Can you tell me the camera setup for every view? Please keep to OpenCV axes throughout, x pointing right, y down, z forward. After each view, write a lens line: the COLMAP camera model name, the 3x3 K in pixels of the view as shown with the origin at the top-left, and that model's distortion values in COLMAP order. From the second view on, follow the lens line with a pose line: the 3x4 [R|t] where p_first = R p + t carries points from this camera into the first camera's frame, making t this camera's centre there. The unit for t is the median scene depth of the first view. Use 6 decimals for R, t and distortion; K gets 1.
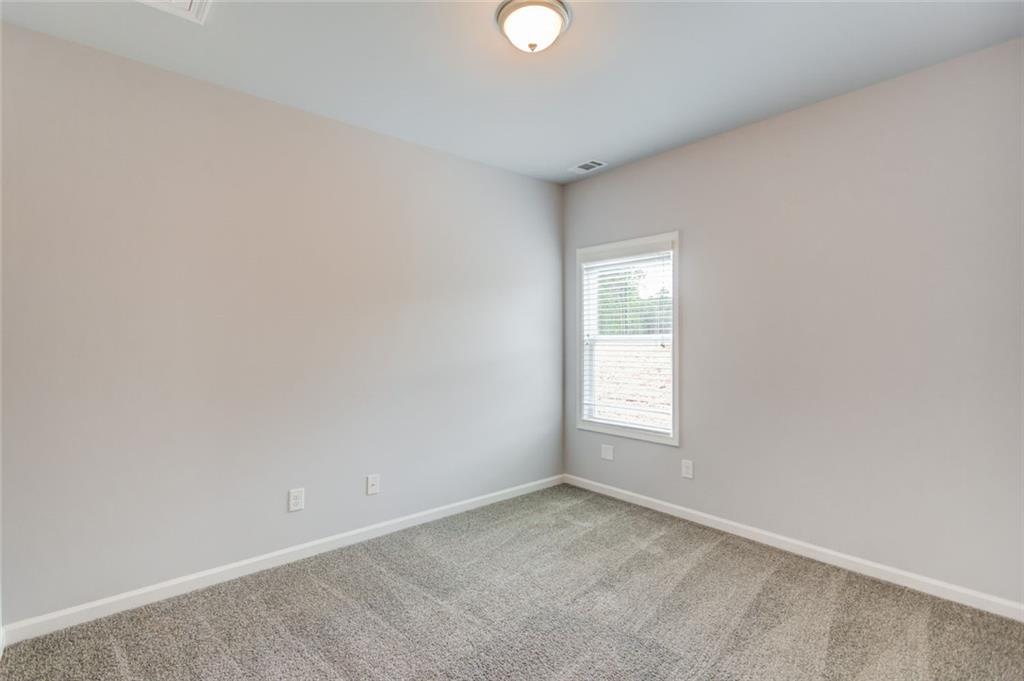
lens RADIAL K [[487.3, 0, 507.1], [0, 487.3, 343.0], [0, 0, 1]] dist [-0.014102, 0.018920]
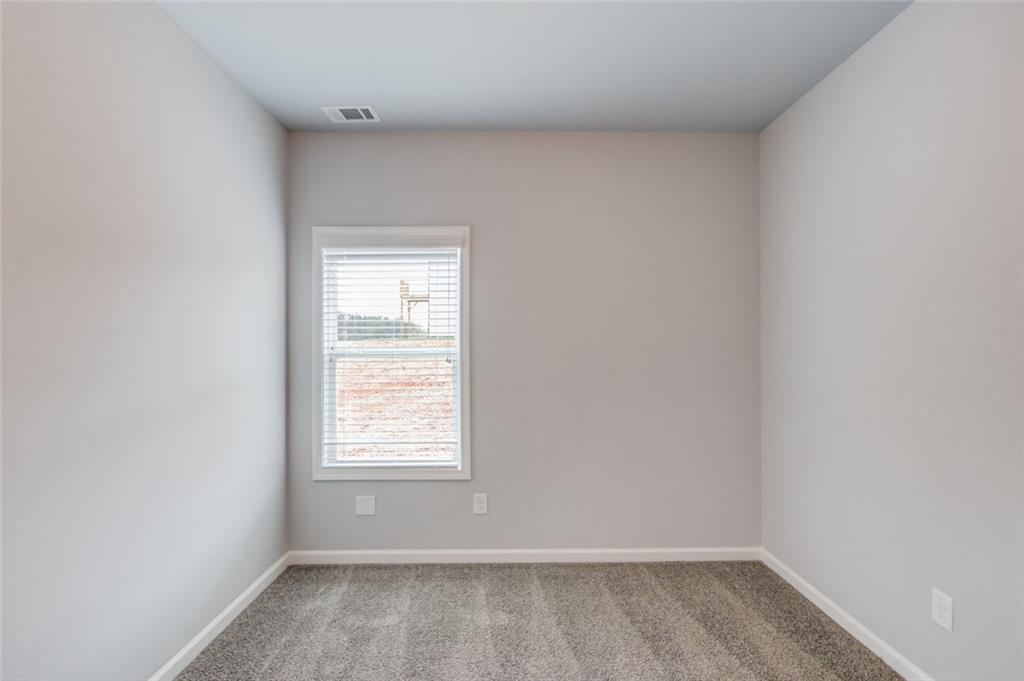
lens RADIAL K [[487.3, 0, 507.1], [0, 487.3, 343.0], [0, 0, 1]] dist [-0.014102, 0.018920]
pose [[0.640309, 0.004812, 0.768103, -0.250207], [0.009842, 0.999847, -0.014469, -0.012034], [-0.768055, 0.016825, 0.640163, 0.387114]]
